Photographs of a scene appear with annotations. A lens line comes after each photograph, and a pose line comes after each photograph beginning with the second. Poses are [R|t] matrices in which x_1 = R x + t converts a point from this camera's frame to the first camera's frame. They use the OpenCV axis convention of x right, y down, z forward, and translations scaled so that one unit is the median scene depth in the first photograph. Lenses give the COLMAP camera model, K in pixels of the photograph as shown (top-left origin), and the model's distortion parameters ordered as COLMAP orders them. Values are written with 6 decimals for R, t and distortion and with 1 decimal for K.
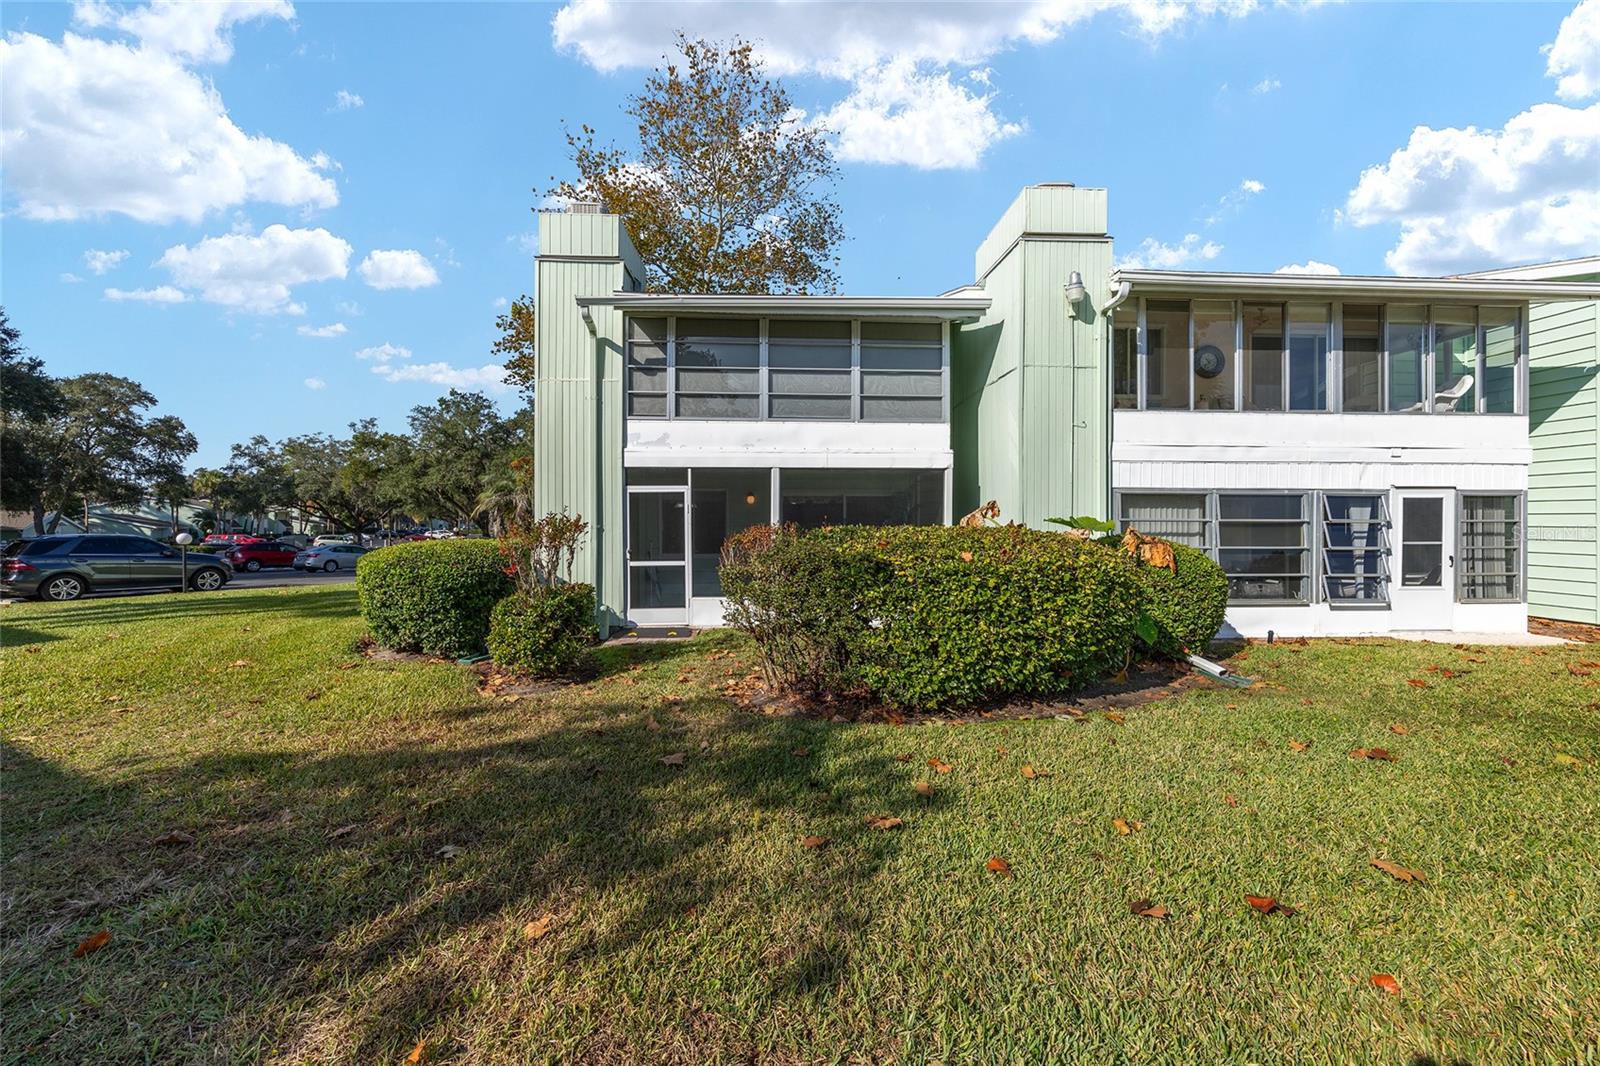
lens RADIAL K [[642.5, 0, 794.8], [0, 642.5, 526.6], [0, 0, 1]] dist [0.000878, 0.000150]
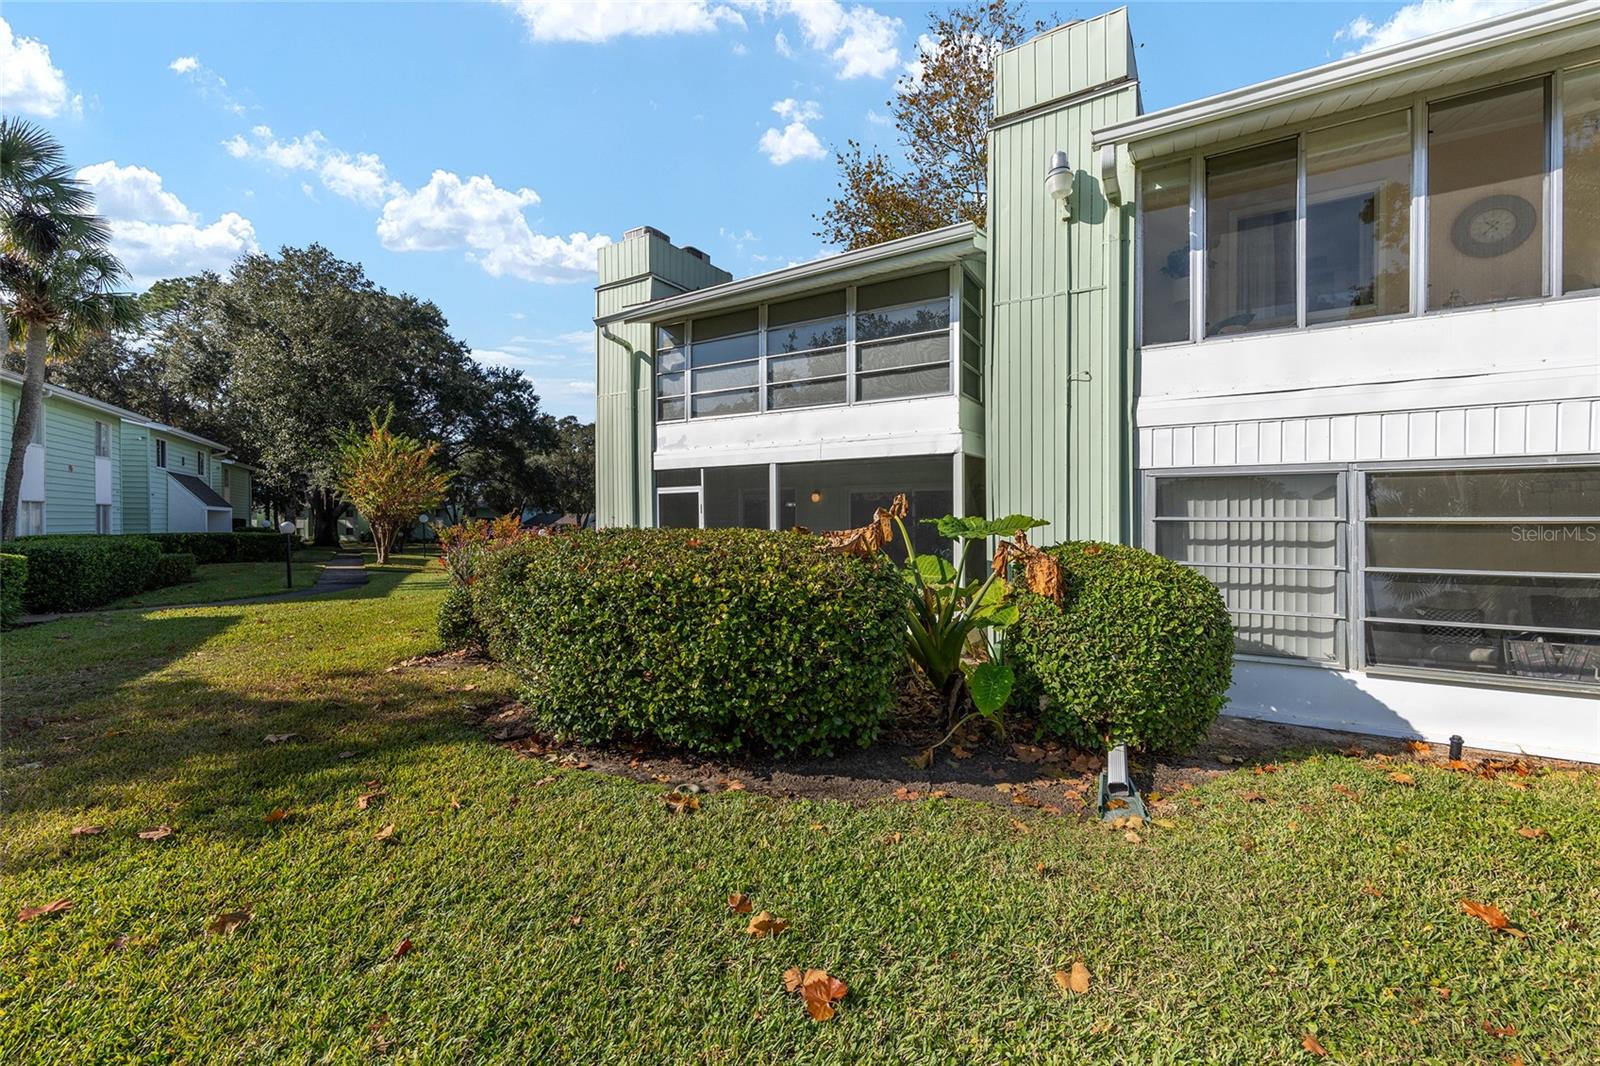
lens RADIAL K [[637.9, 0, 807.5], [0, 637.9, 530.2], [0, 0, 1]] dist [0.001795, 0.000005]
pose [[0.833196, 0.007249, -0.552930, 0.528066], [-0.002280, 0.999951, 0.009674, -0.004296], [0.552973, -0.006800, 0.833172, 0.260795]]
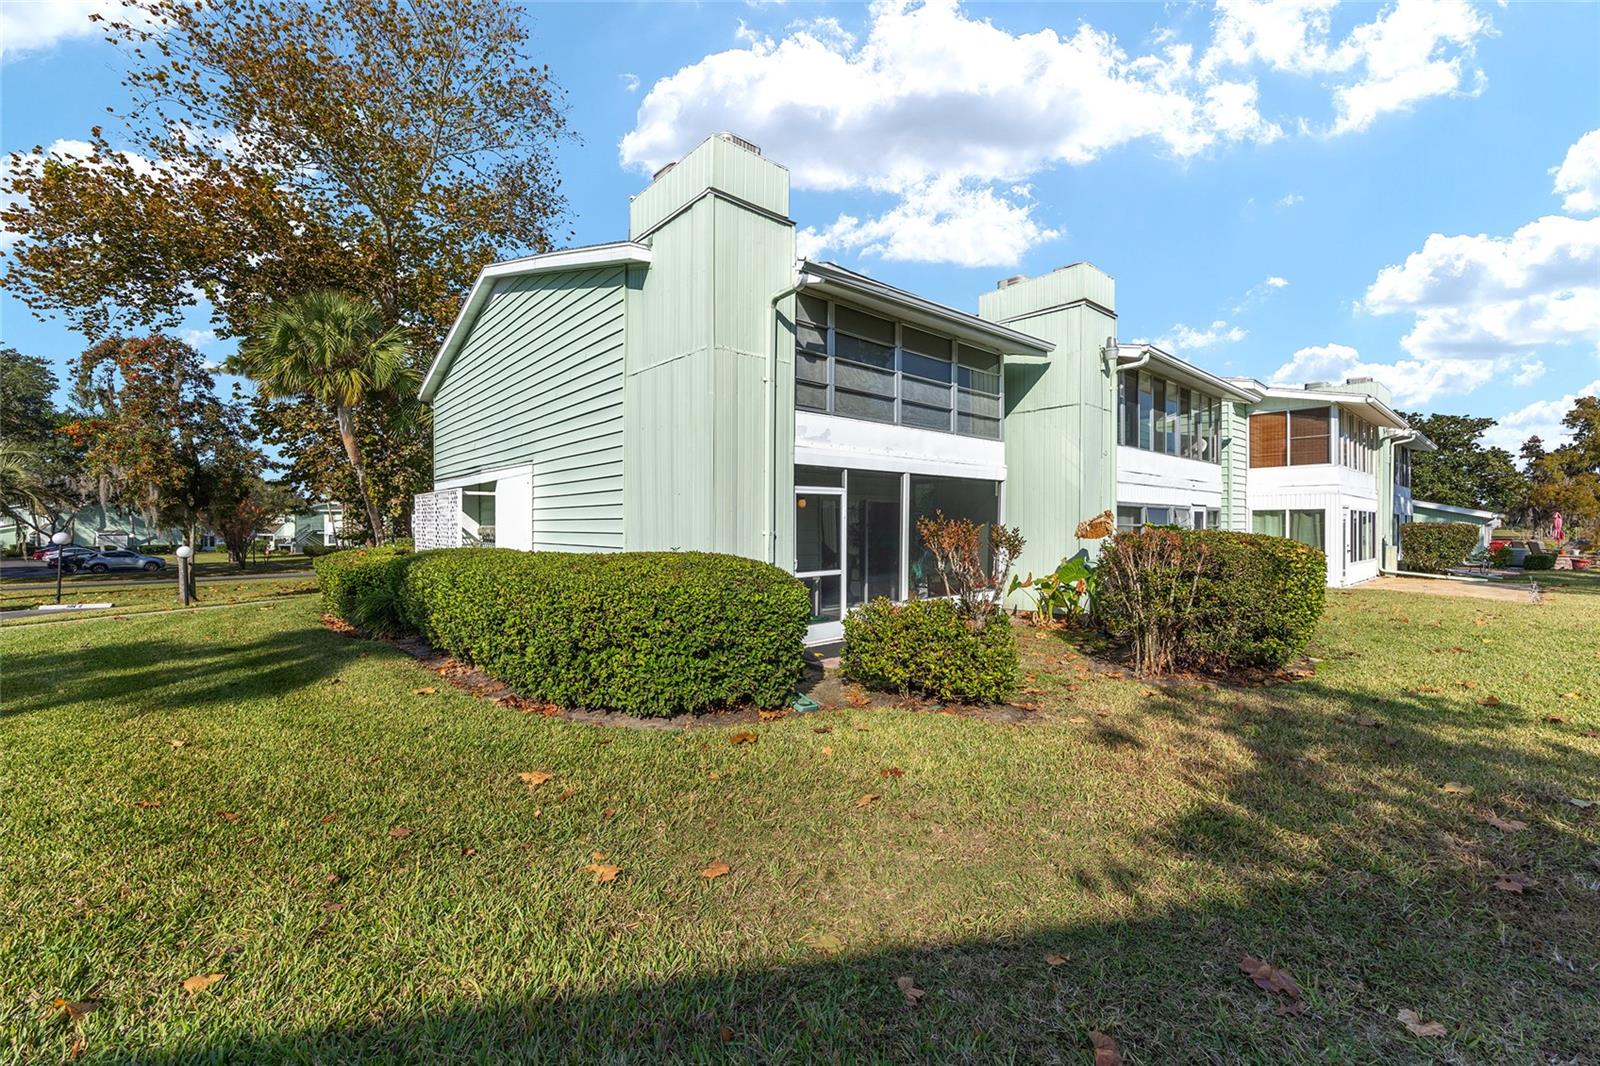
lens RADIAL K [[642.5, 0, 794.8], [0, 642.5, 526.6], [0, 0, 1]] dist [0.000878, 0.000150]
pose [[0.795957, -0.000676, 0.605353, -0.785357], [-0.000321, 0.999999, 0.001538, -0.009532], [-0.605354, -0.001418, 0.795955, 0.310417]]
